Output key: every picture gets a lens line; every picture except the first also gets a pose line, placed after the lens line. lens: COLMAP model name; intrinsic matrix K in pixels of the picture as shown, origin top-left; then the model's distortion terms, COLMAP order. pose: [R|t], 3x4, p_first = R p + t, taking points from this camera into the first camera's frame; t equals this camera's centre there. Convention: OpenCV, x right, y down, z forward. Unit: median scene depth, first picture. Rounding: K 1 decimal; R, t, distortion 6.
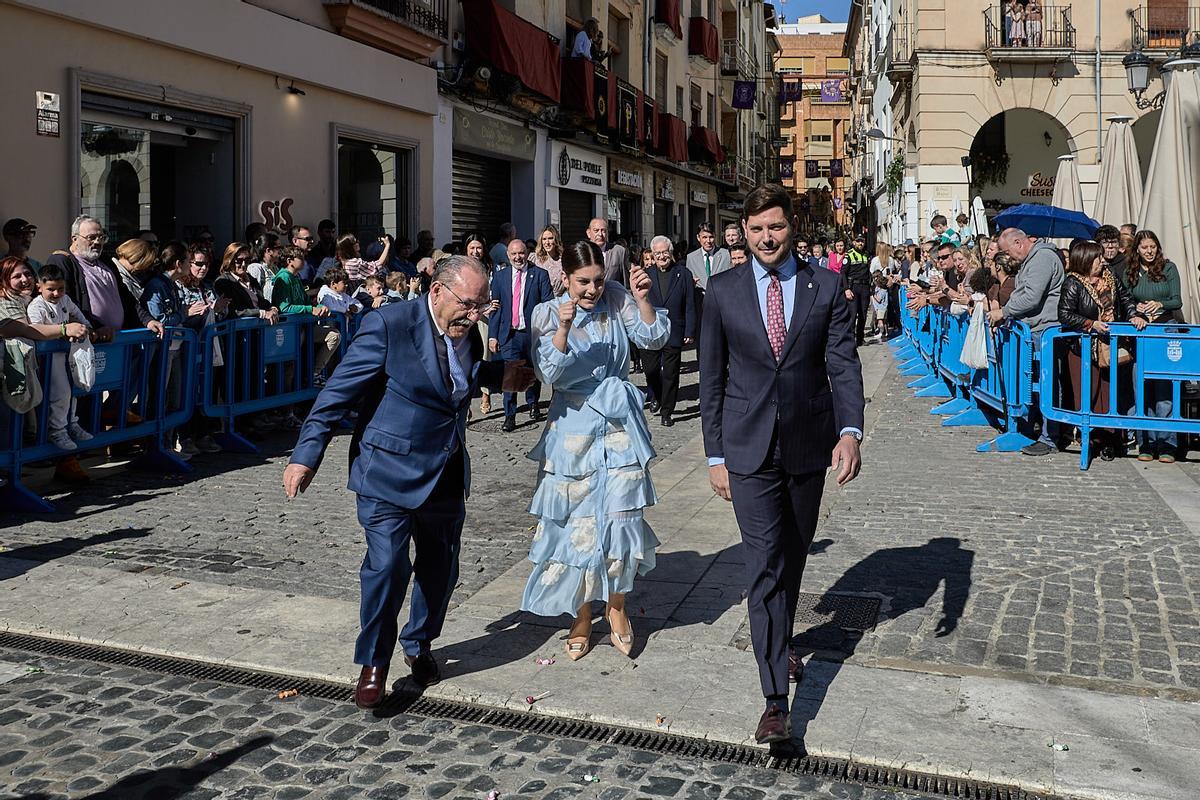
lens RADIAL K [[2273.9, 0, 599.1], [0, 2273.9, 398.5], [0, 0, 1]] dist [-0.030448, 0.000000]
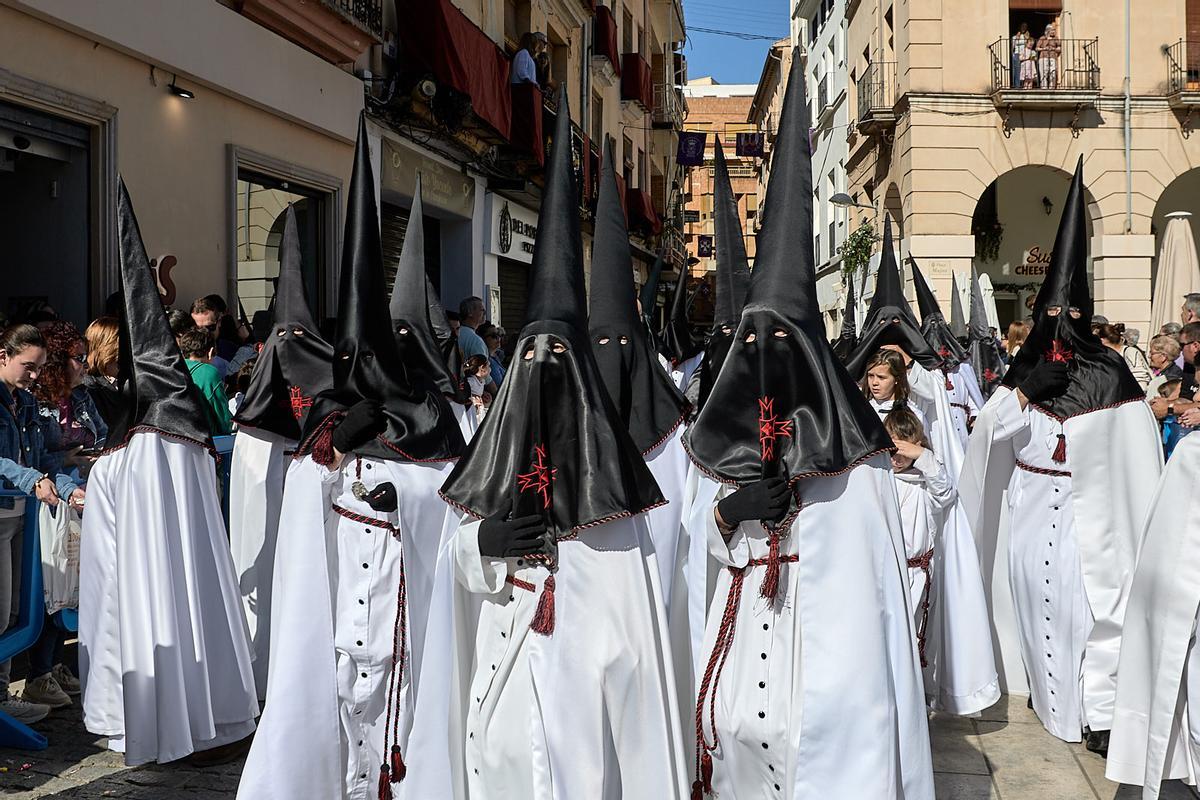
lens RADIAL K [[2273.9, 0, 601.1], [0, 2273.9, 401.5], [0, 0, 1]] dist [-0.030448, 0.000000]
pose [[0.995600, -0.006077, 0.093511, -0.046133], [0.009975, 0.999098, -0.041274, -0.011519], [-0.093176, 0.042025, 0.994762, 0.213499]]
